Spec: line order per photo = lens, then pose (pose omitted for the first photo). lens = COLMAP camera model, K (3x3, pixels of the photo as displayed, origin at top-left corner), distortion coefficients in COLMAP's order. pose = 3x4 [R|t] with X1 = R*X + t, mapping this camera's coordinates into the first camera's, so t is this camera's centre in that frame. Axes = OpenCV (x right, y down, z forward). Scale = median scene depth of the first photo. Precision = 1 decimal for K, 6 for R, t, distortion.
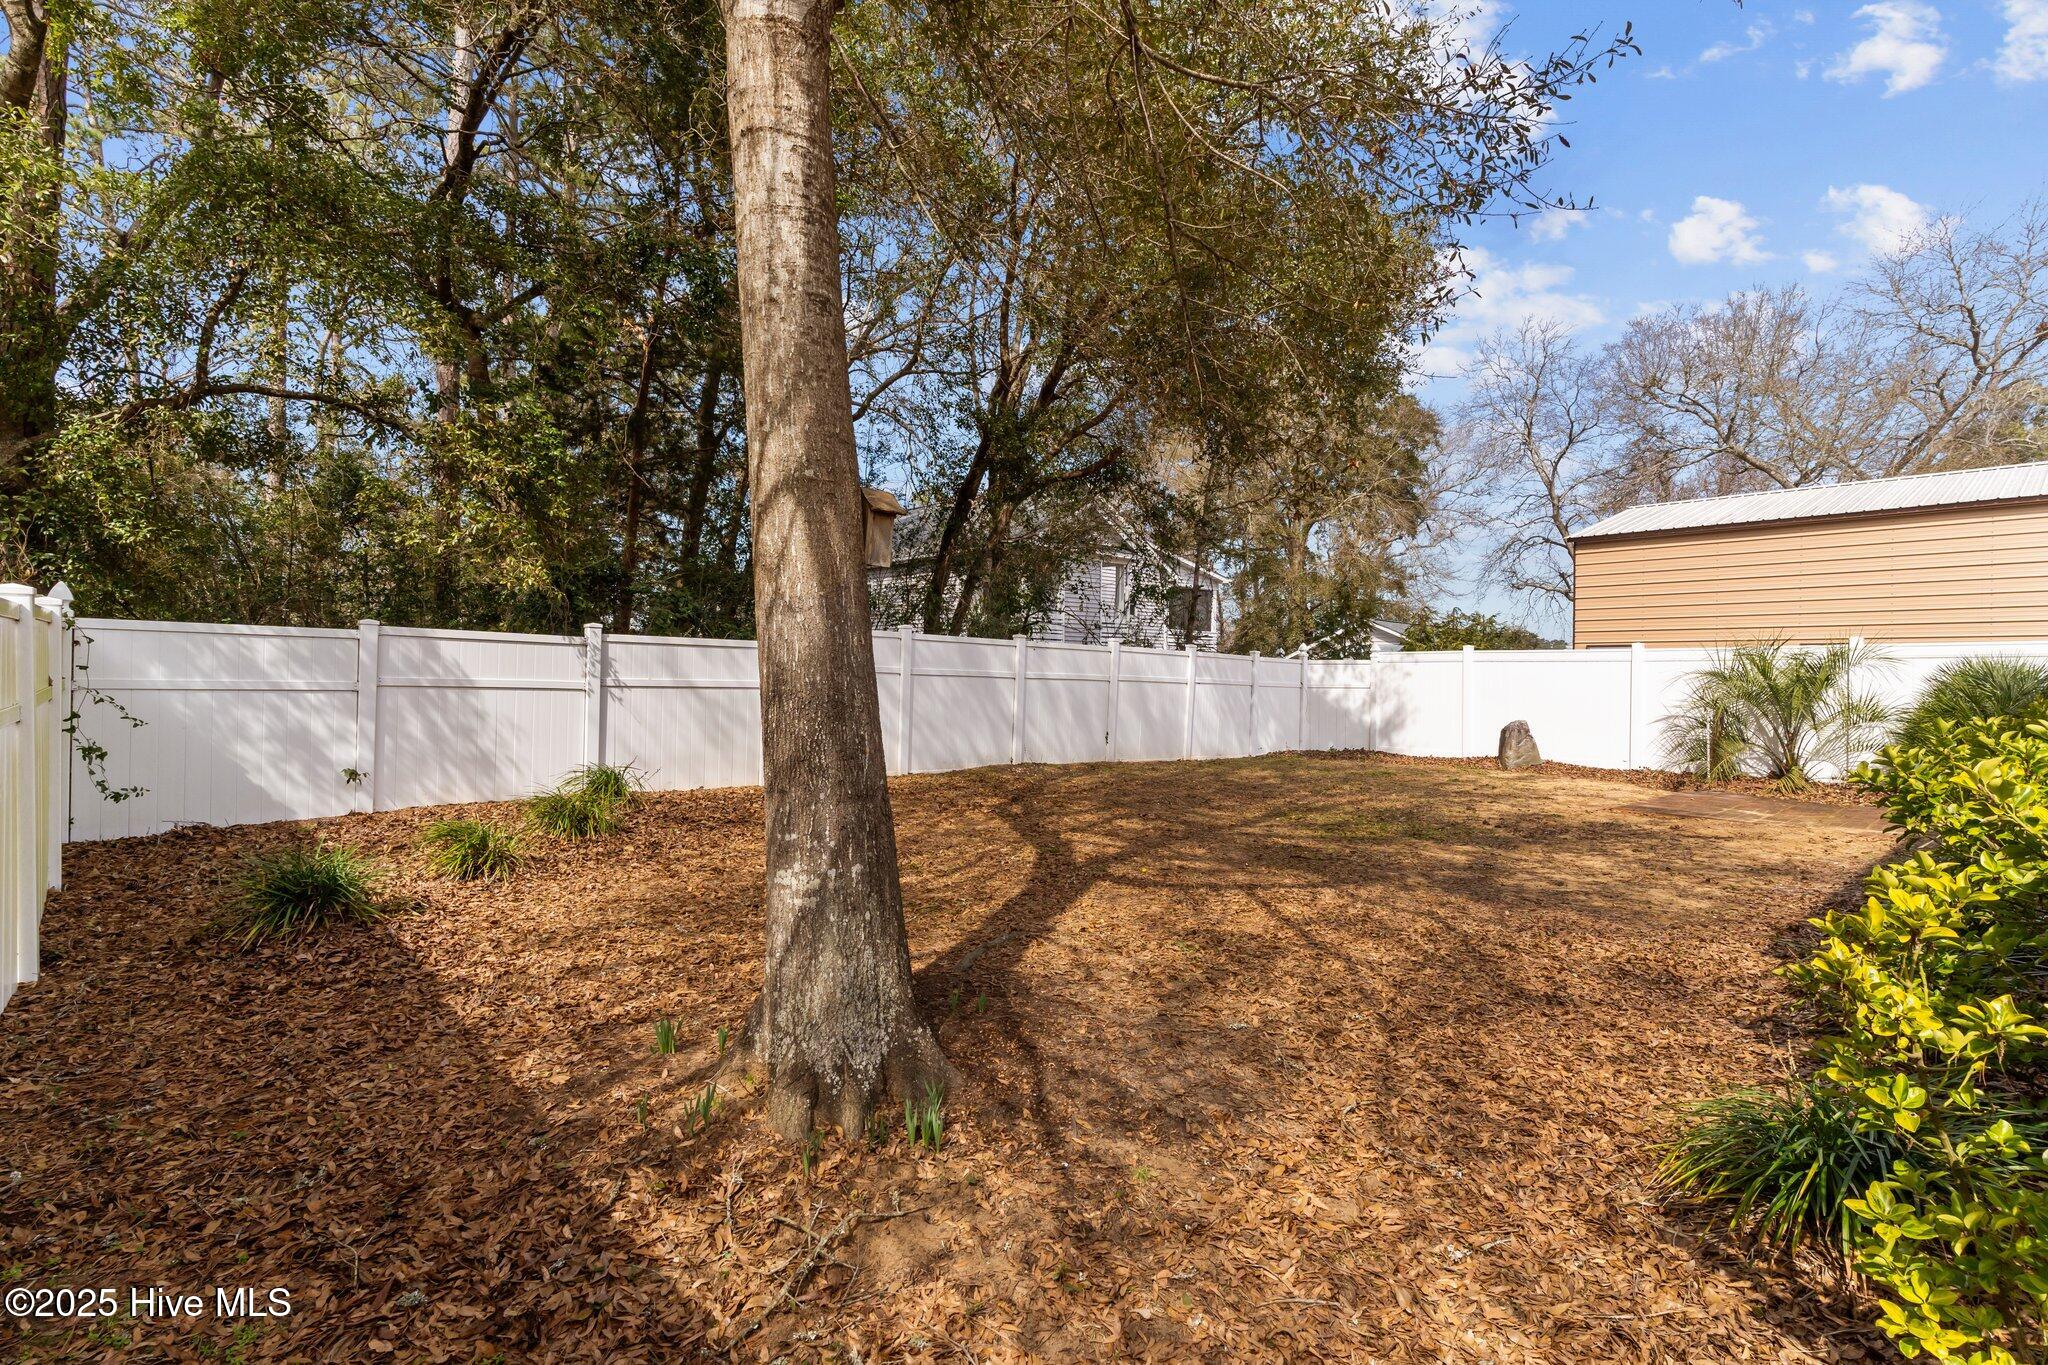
lens RADIAL K [[986.0, 0, 1024.7], [0, 986.0, 681.0], [0, 0, 1]] dist [0.001885, 0.000206]
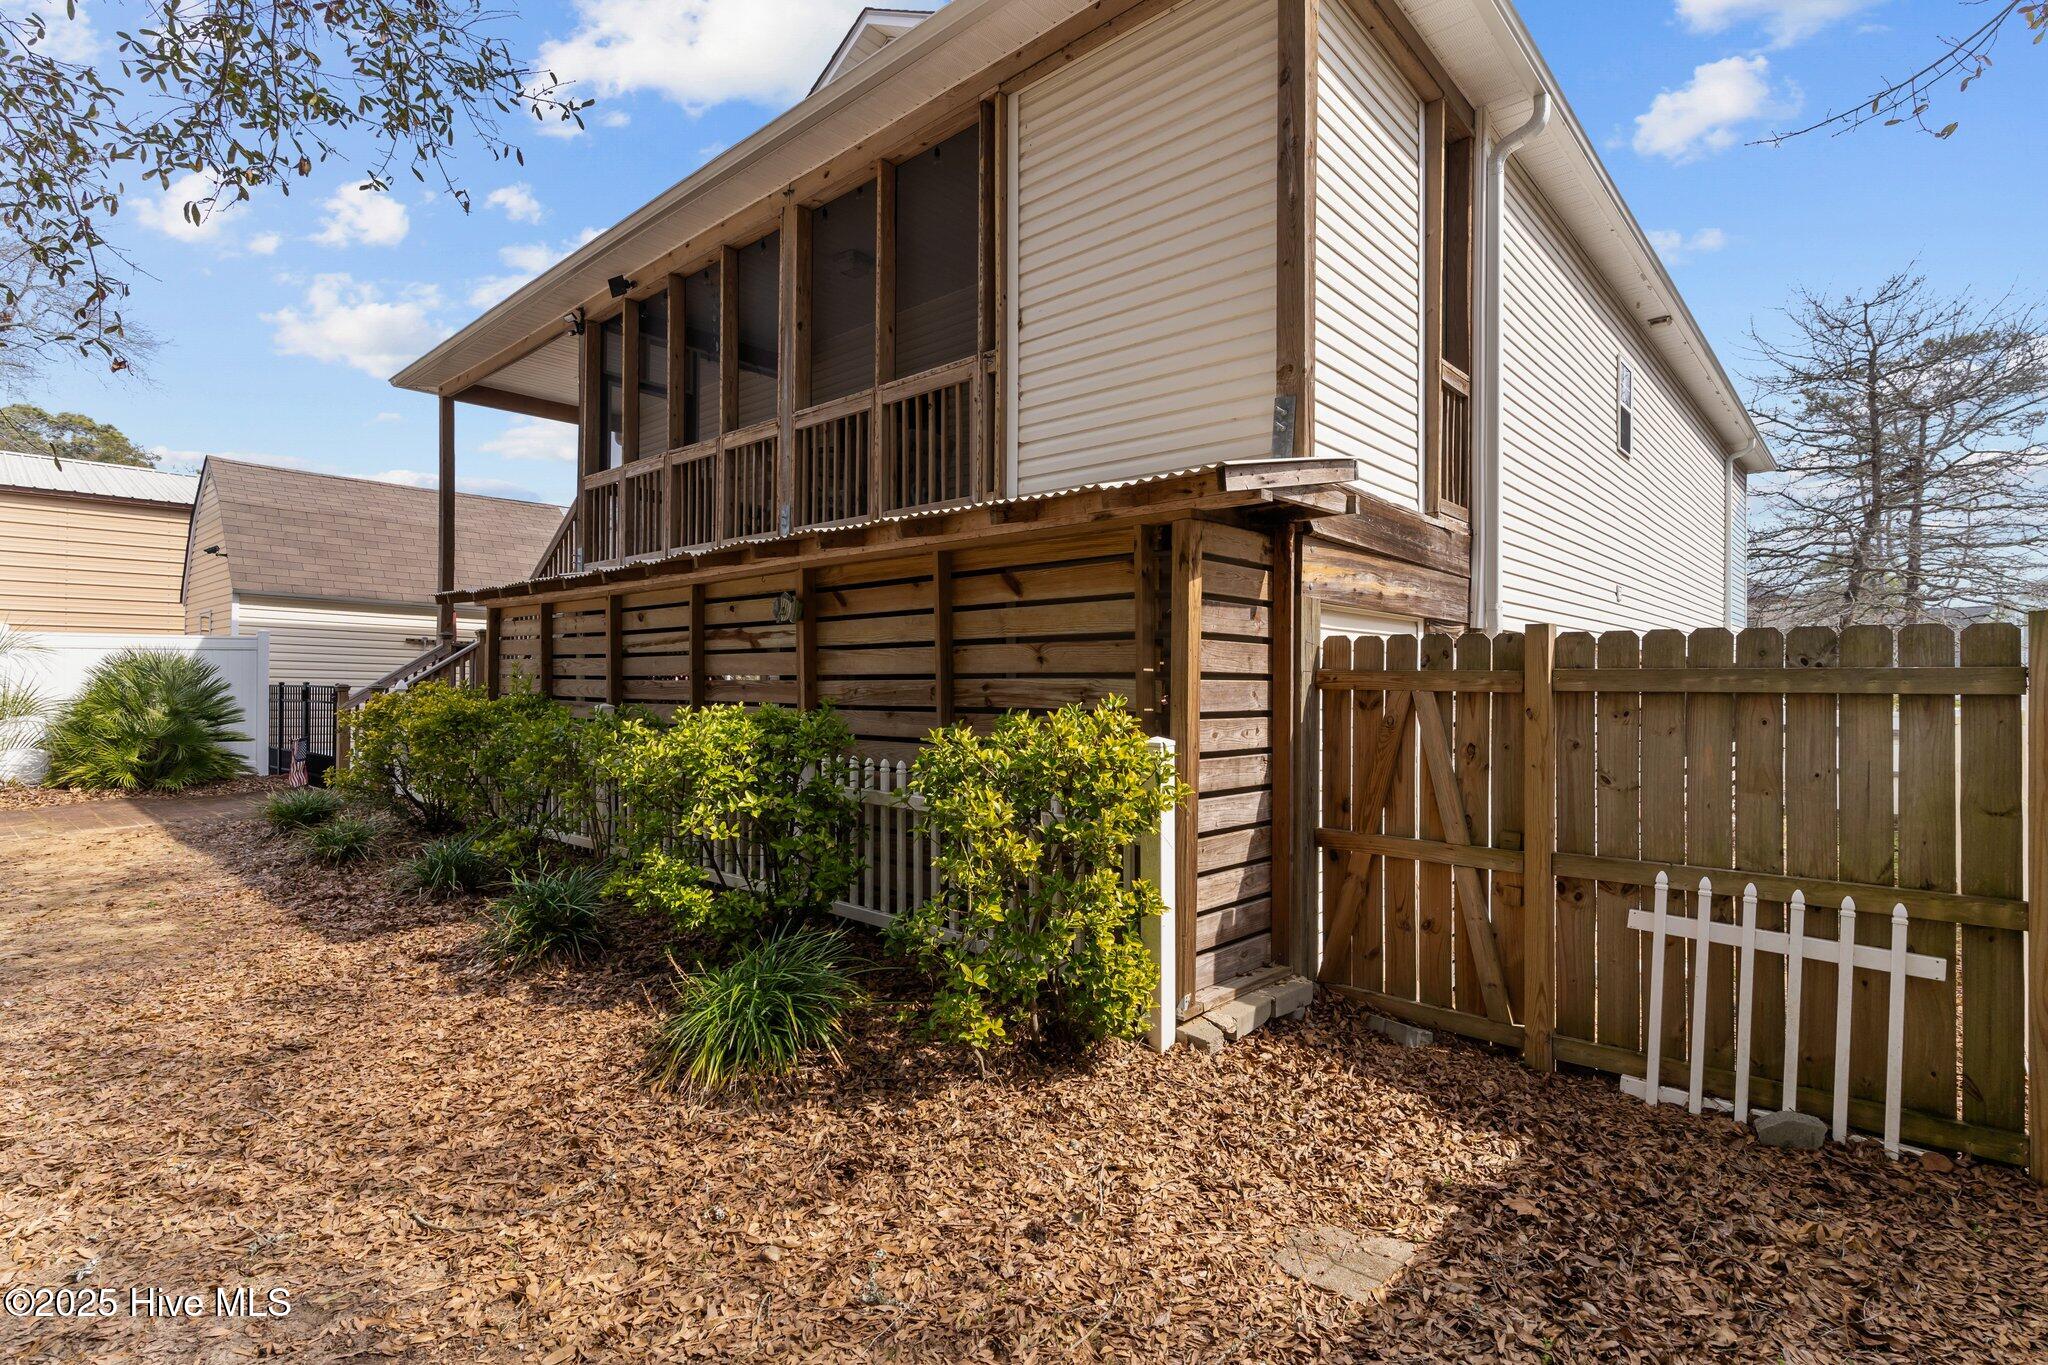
lens RADIAL K [[986.0, 0, 1023.9], [0, 986.0, 684.9], [0, 0, 1]] dist [0.001885, 0.000206]
pose [[-0.109542, -0.017918, 0.993821, -0.441947], [0.000083, 0.999837, 0.018036, -0.013163], [-0.993982, 0.002059, -0.109522, 0.517804]]
